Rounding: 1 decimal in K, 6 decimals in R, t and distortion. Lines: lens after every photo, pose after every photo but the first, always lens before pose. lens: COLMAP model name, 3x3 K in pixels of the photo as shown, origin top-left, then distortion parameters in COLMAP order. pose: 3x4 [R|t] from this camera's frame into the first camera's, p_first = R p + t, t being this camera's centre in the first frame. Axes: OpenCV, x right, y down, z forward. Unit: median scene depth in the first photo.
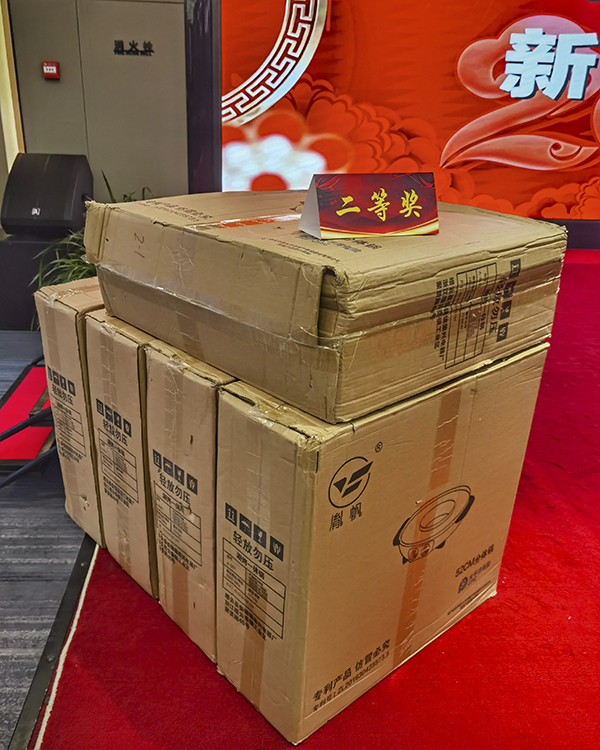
lens RADIAL K [[677.8, 0, 299.1], [0, 677.8, 376.0], [0, 0, 1]] dist [0.012899, 0.004931]
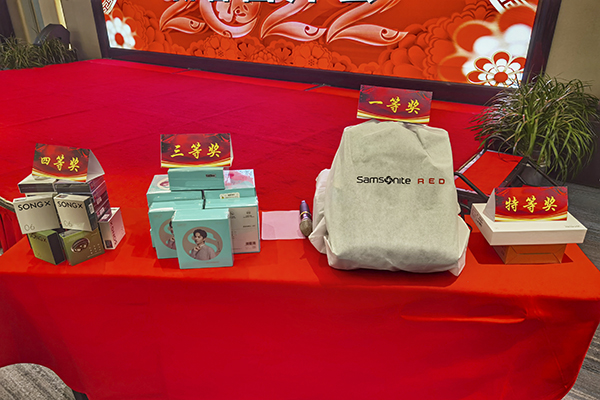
lens RADIAL K [[428.2, 0, 300.1], [0, 428.2, 200.1], [0, 0, 1]] dist [0.005940, 0.000496]
pose [[0.772933, 0.240599, -0.587100, 1.571695], [-0.228654, 0.968765, 0.095979, 0.008221], [0.591854, 0.060057, 0.803804, 0.117945]]
